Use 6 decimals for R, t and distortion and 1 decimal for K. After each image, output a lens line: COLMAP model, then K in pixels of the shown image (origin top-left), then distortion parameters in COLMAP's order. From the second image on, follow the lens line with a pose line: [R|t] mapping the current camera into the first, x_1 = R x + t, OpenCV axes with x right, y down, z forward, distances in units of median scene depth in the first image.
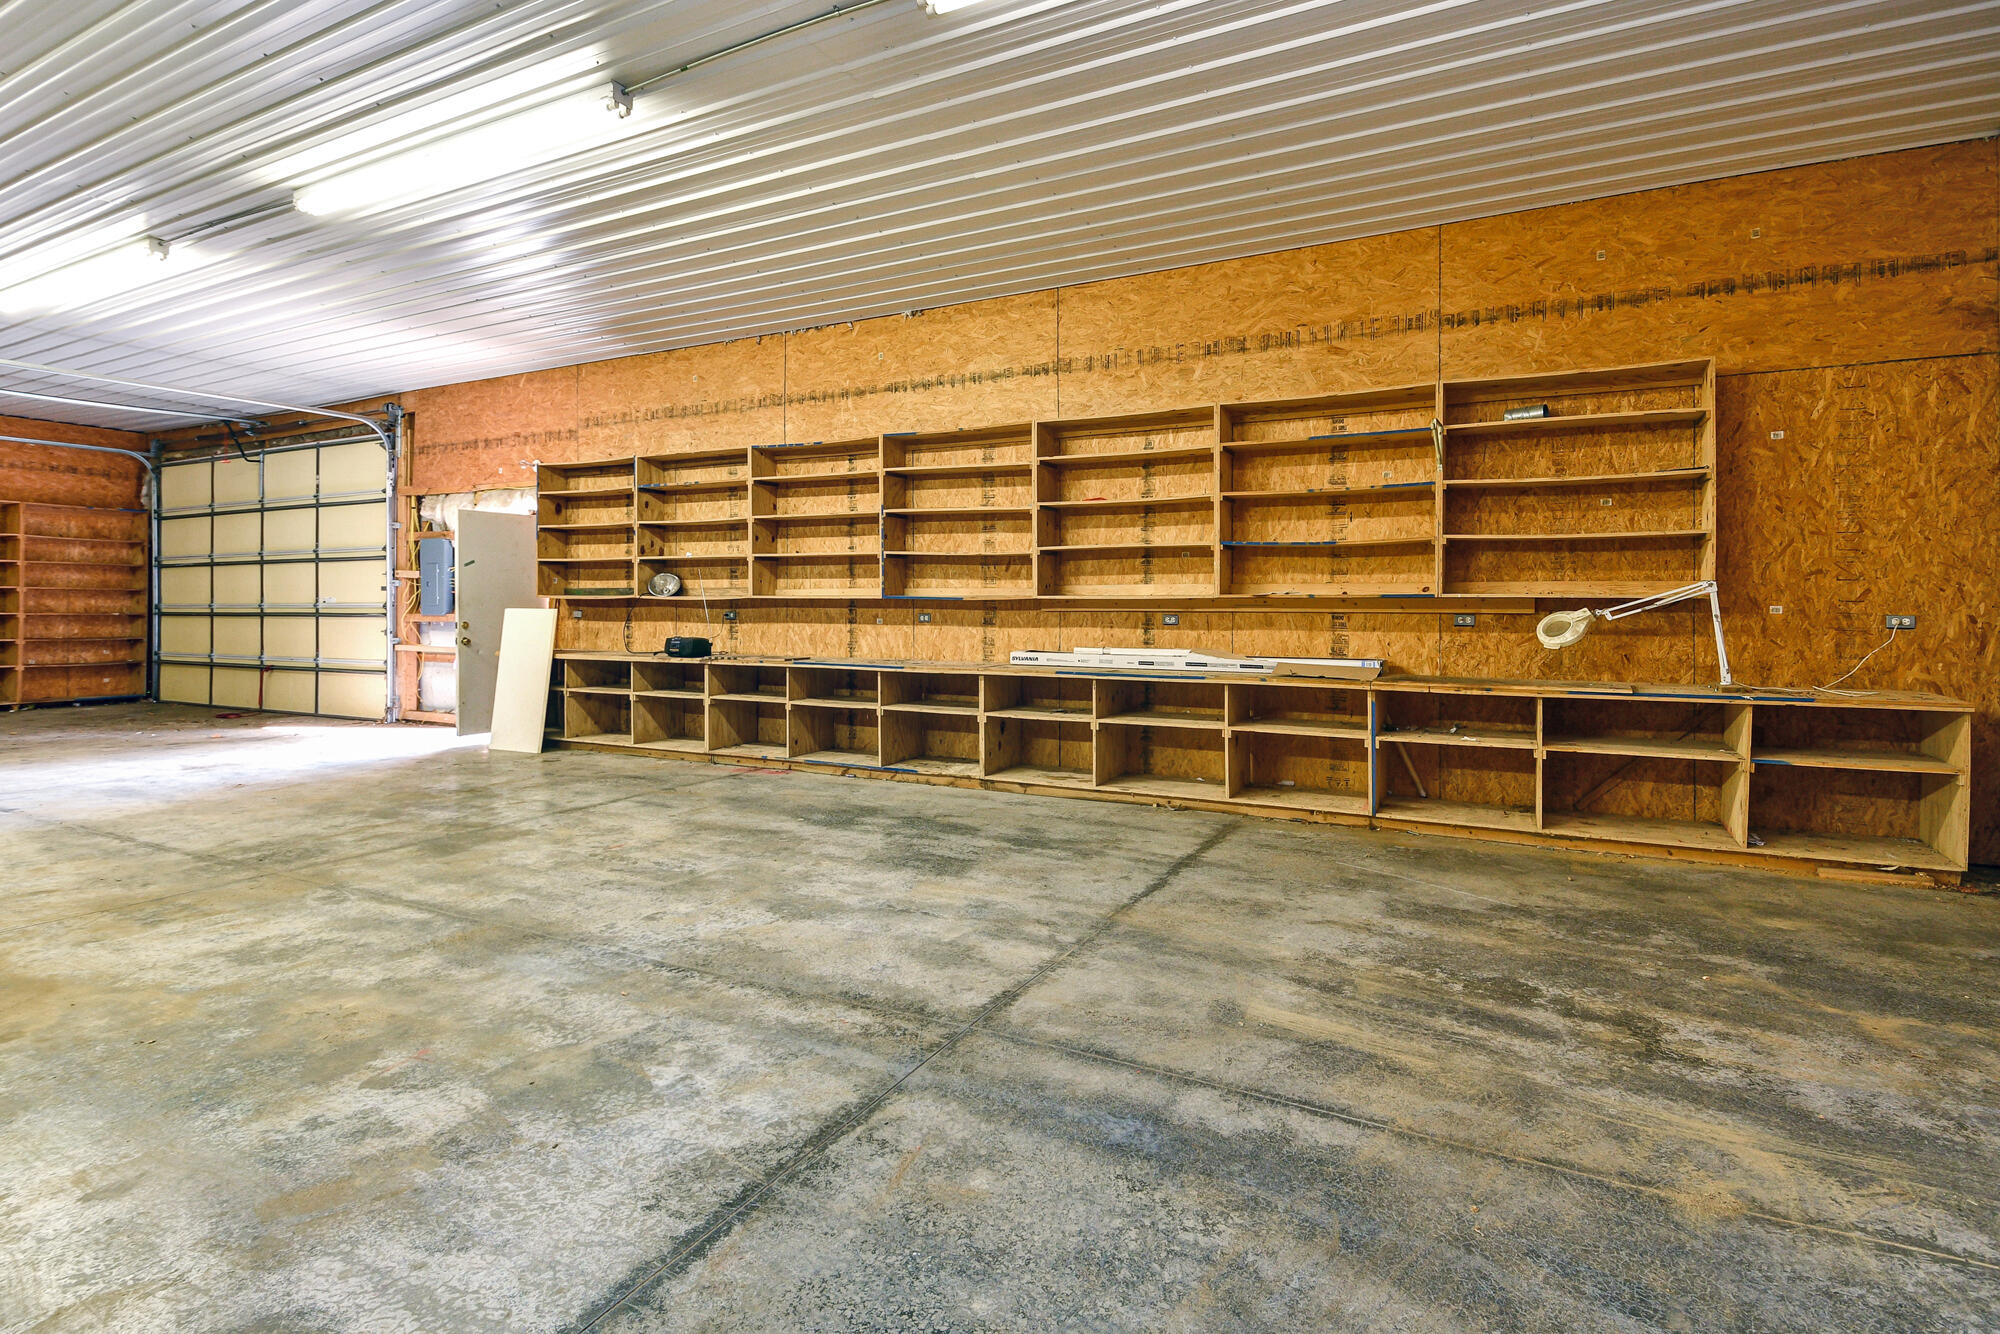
lens RADIAL K [[1022.4, 0, 1001.1], [0, 1022.4, 604.7], [0, 0, 1]] dist [-0.001503, -0.001614]
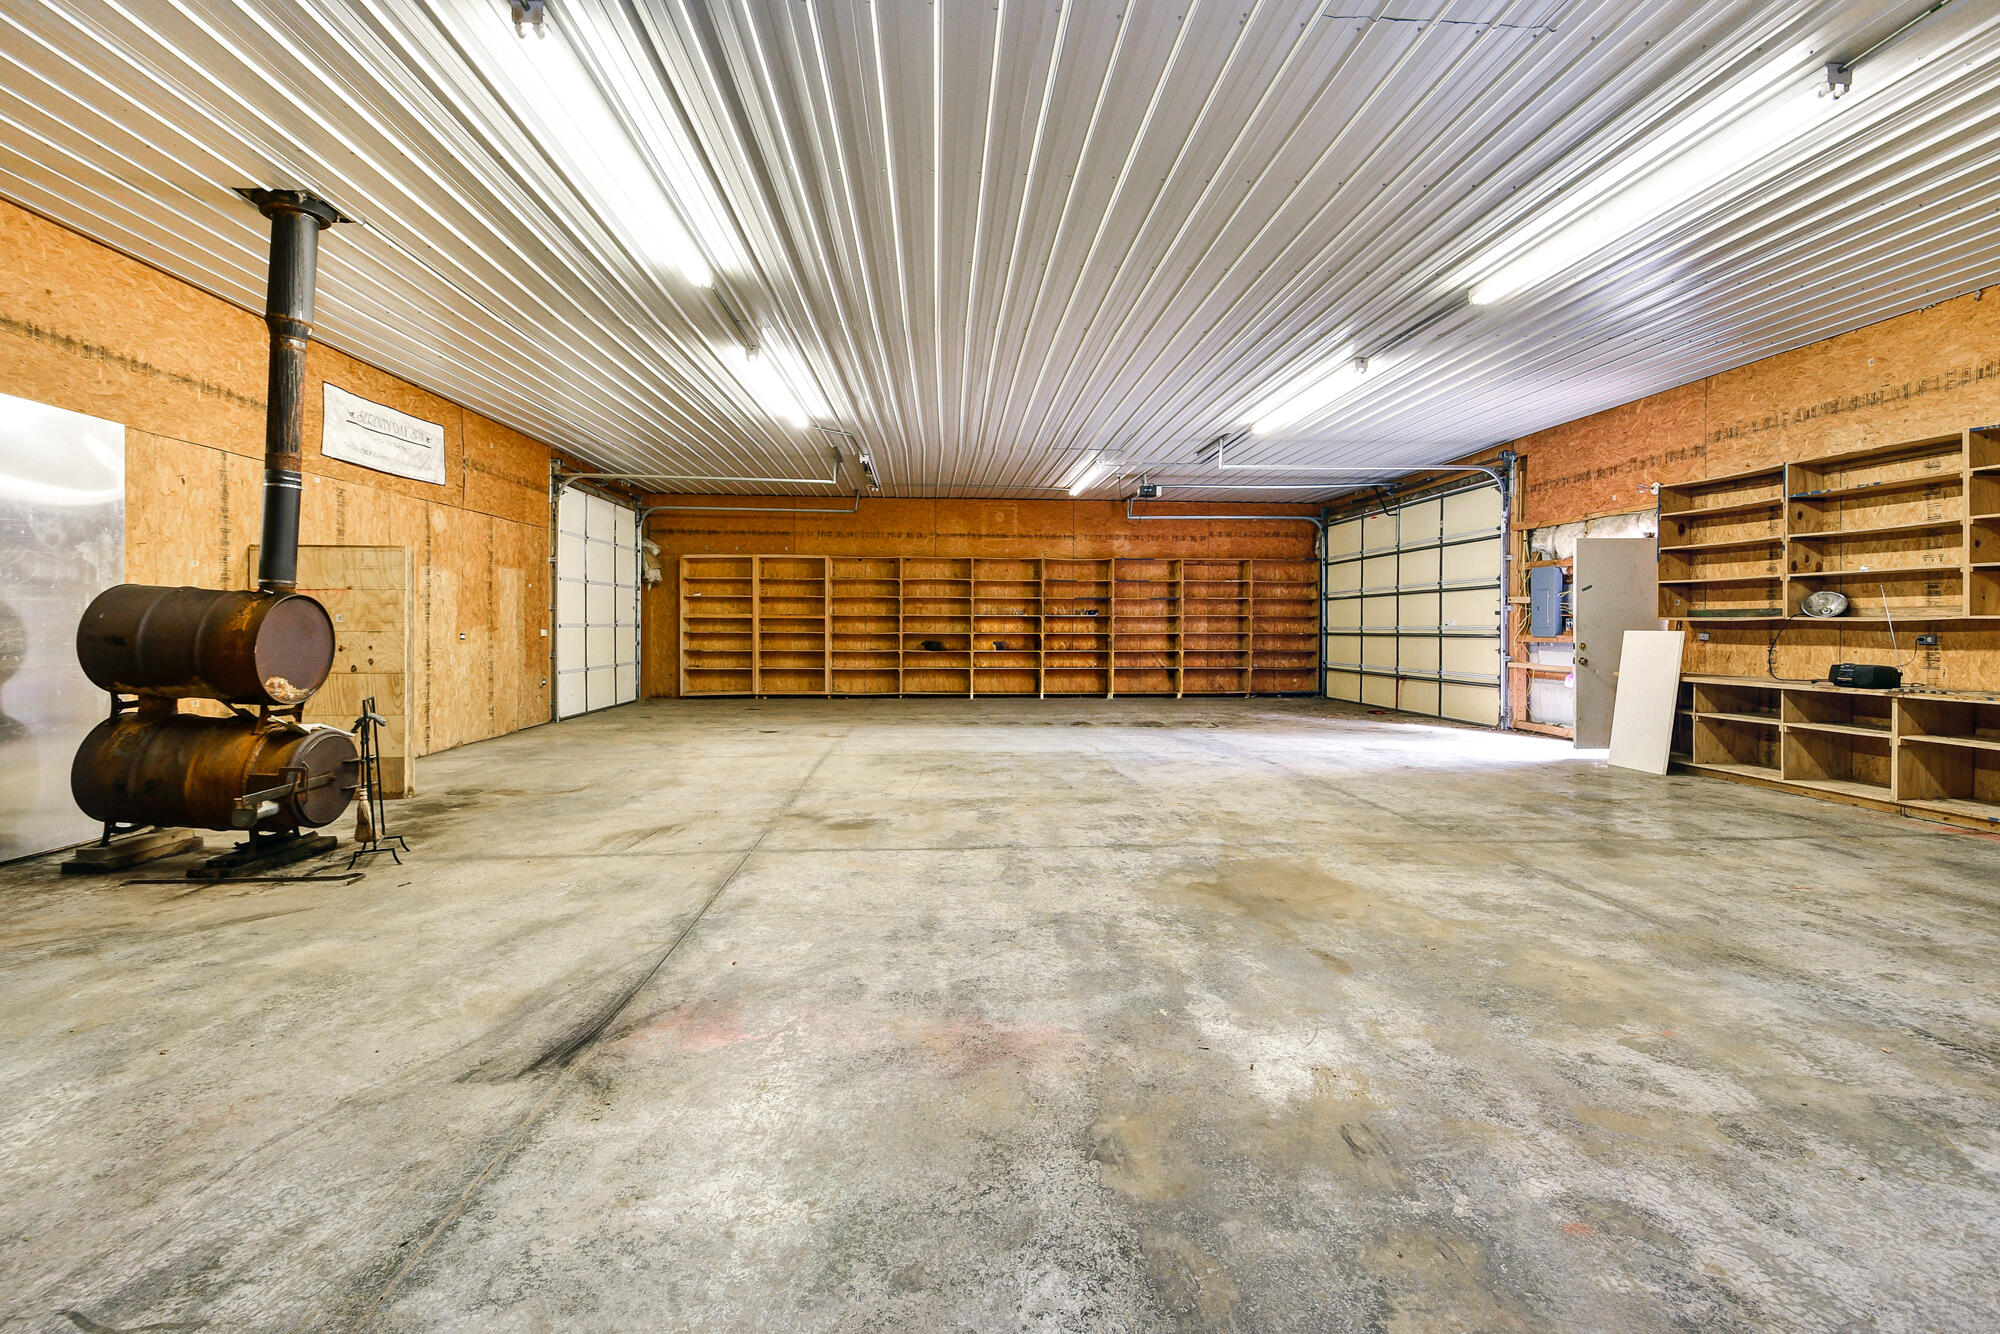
lens RADIAL K [[895.4, 0, 945.0], [0, 895.4, 634.5], [0, 0, 1]] dist [-0.000330, -0.008990]
pose [[0.483569, 0.006358, -0.875283, -0.026323], [0.000743, 0.999970, 0.007674, 0.000132], [0.875306, -0.004361, 0.483550, -0.035597]]
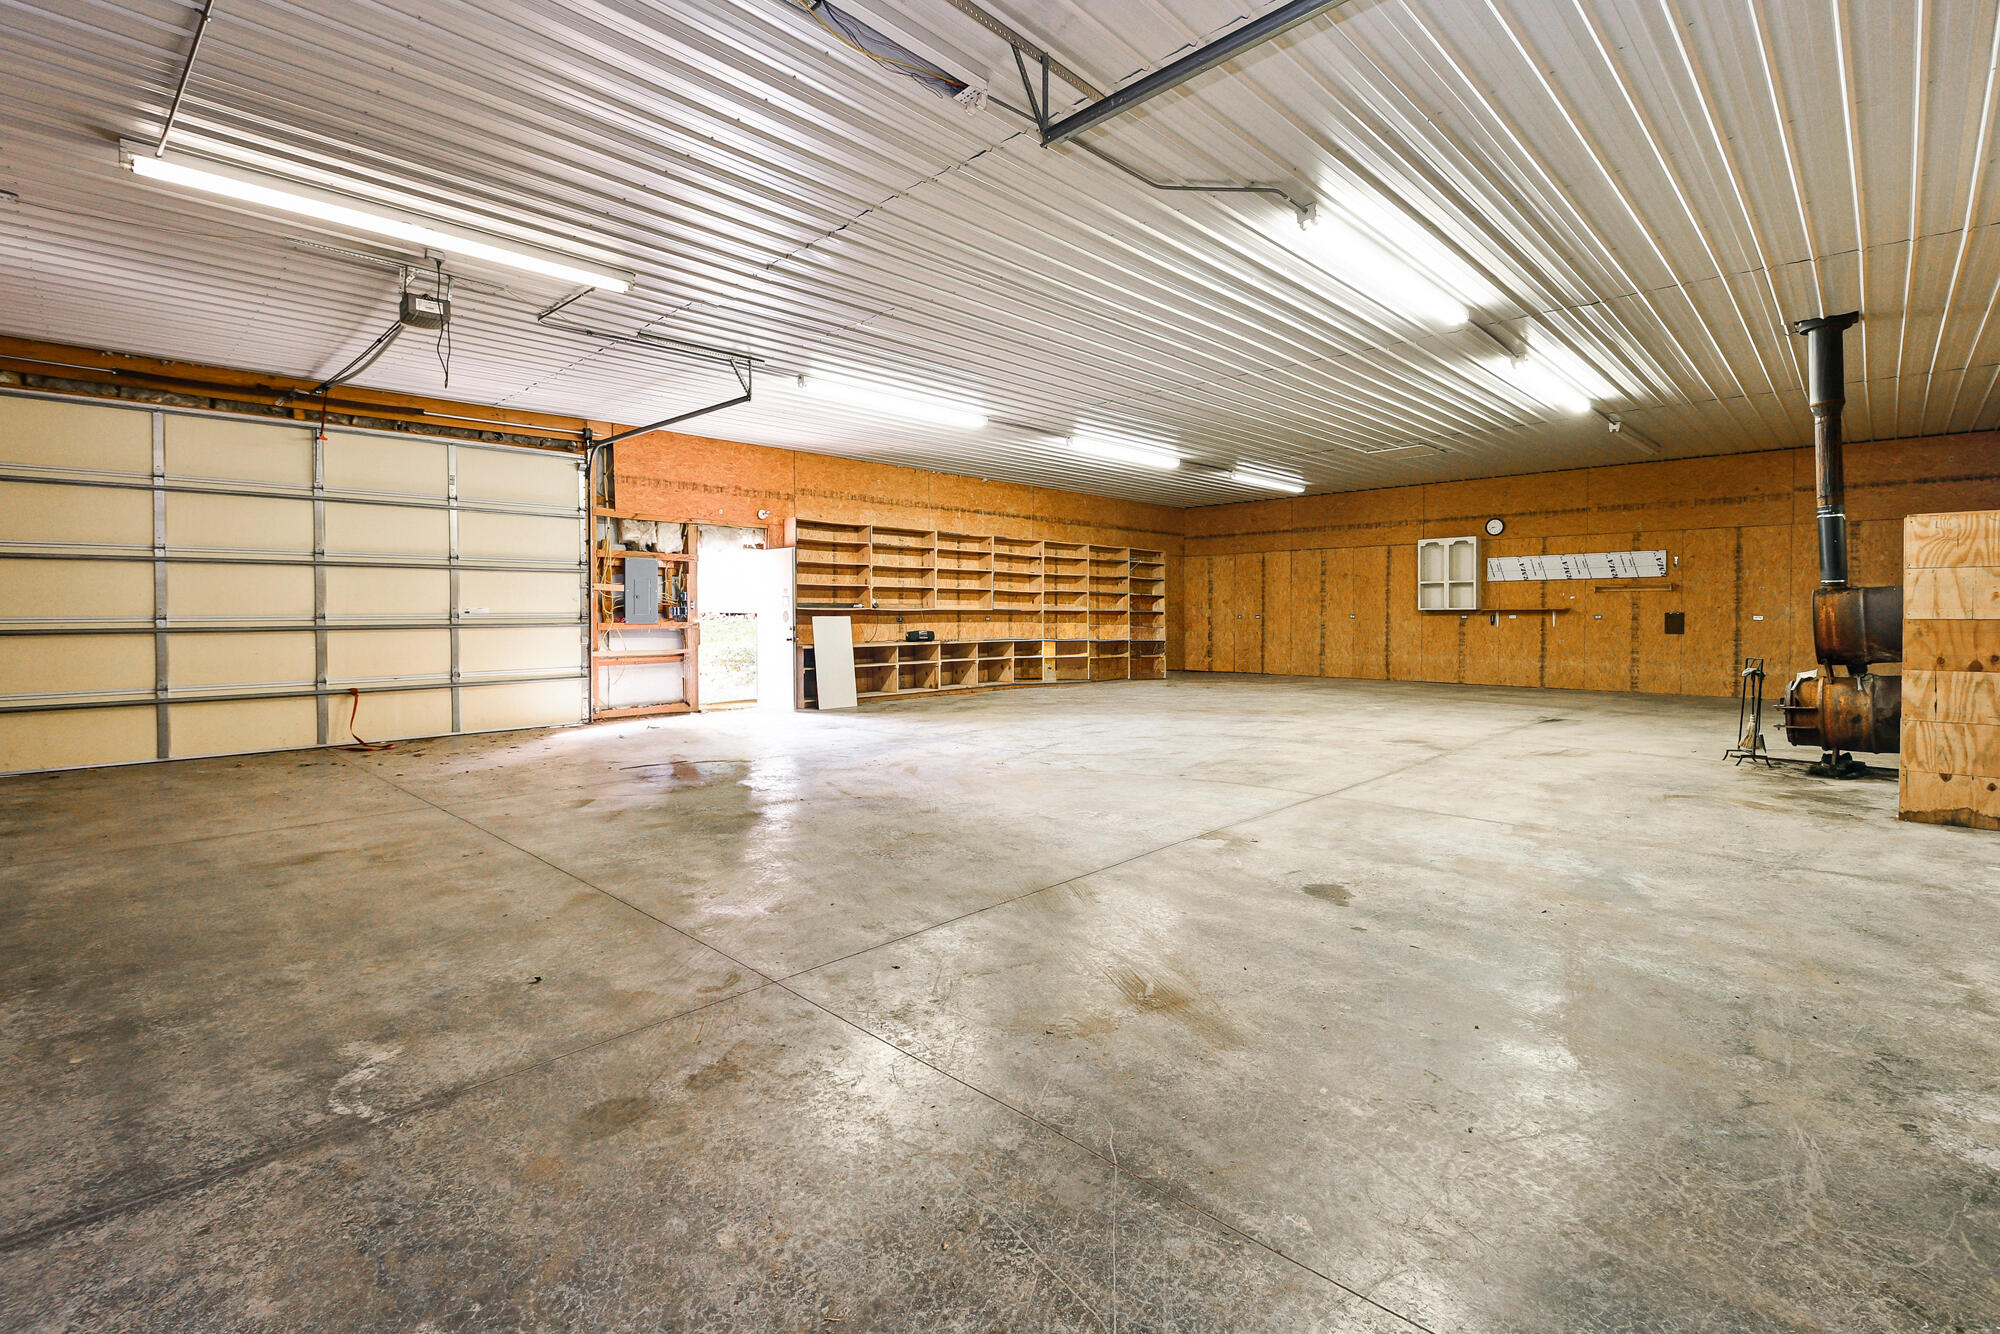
lens RADIAL K [[895.4, 0, 945.0], [0, 895.4, 634.5], [0, 0, 1]] dist [-0.000330, -0.008990]
pose [[0.303098, -0.024763, 0.952638, -1.721769], [0.003098, 0.999683, 0.025000, -0.001994], [-0.952954, -0.004626, 0.303078, 0.440139]]
